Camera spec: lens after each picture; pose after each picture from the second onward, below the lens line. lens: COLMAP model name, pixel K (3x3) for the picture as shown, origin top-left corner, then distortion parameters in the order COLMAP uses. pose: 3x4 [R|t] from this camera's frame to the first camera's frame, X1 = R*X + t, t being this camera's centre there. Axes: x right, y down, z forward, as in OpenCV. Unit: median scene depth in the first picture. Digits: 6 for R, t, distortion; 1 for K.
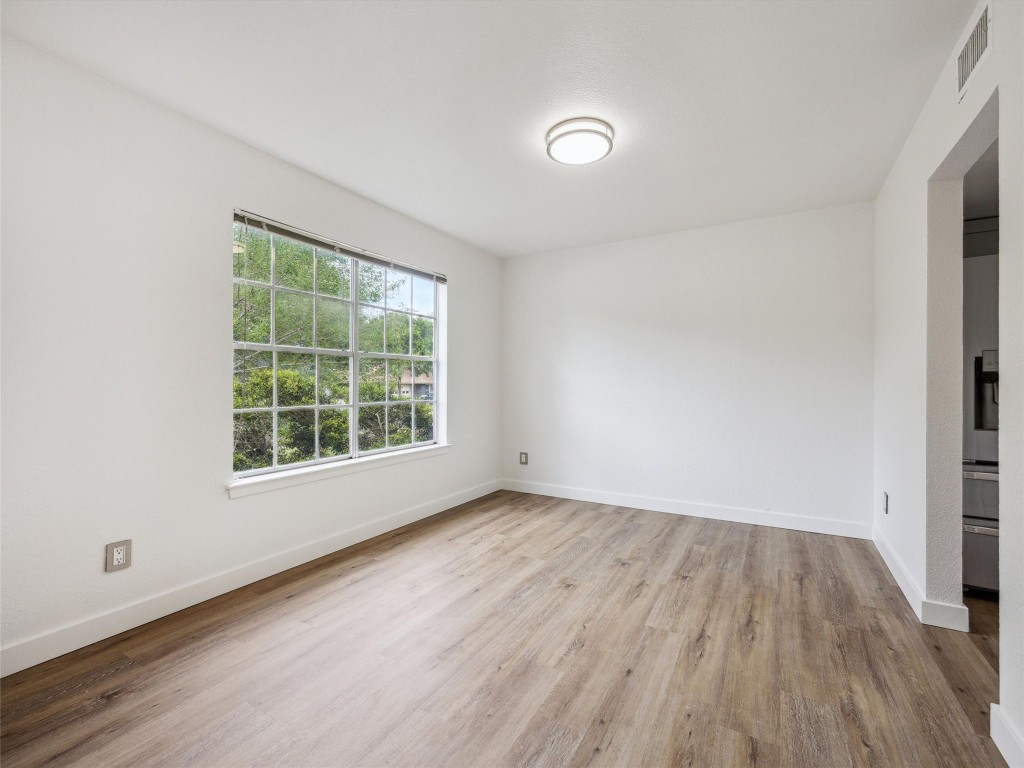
lens RADIAL K [[446.5, 0, 512.0], [0, 446.5, 385.7], [0, 0, 1]] dist [-0.004056, 0.000346]
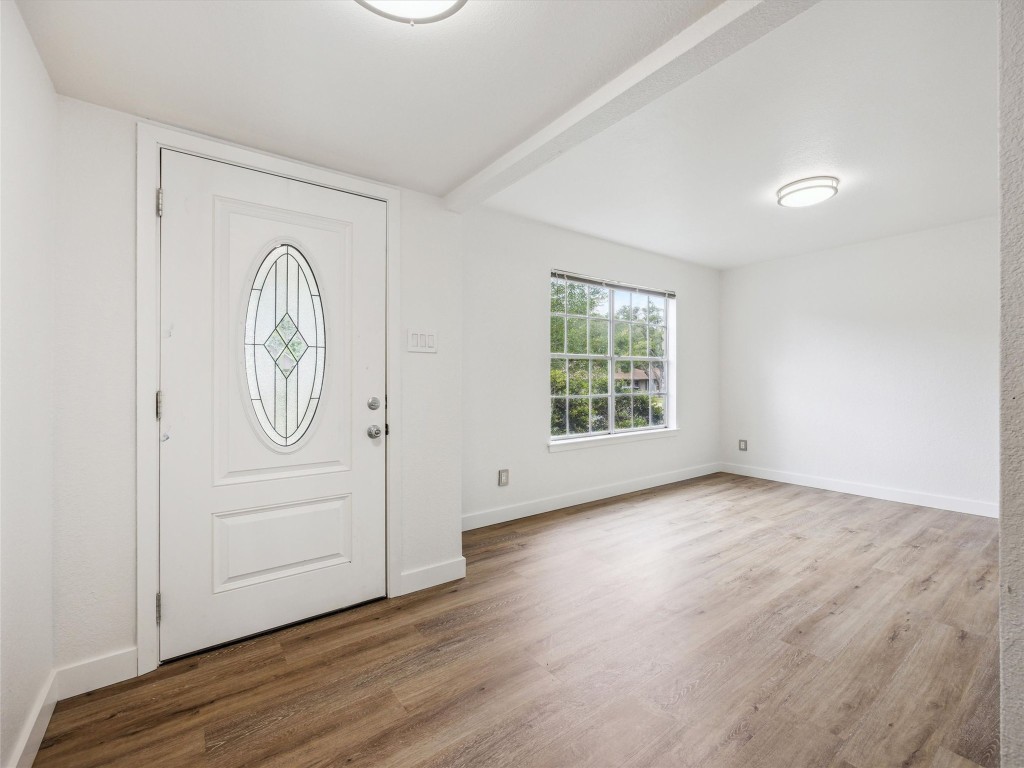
lens RADIAL K [[446.5, 0, 512.4], [0, 446.5, 377.6], [0, 0, 1]] dist [-0.004056, 0.000346]
pose [[0.920602, -0.005180, -0.390467, -0.126741], [0.002090, 0.999963, -0.008339, 0.000353], [0.390496, 0.006861, 0.920579, -0.491095]]
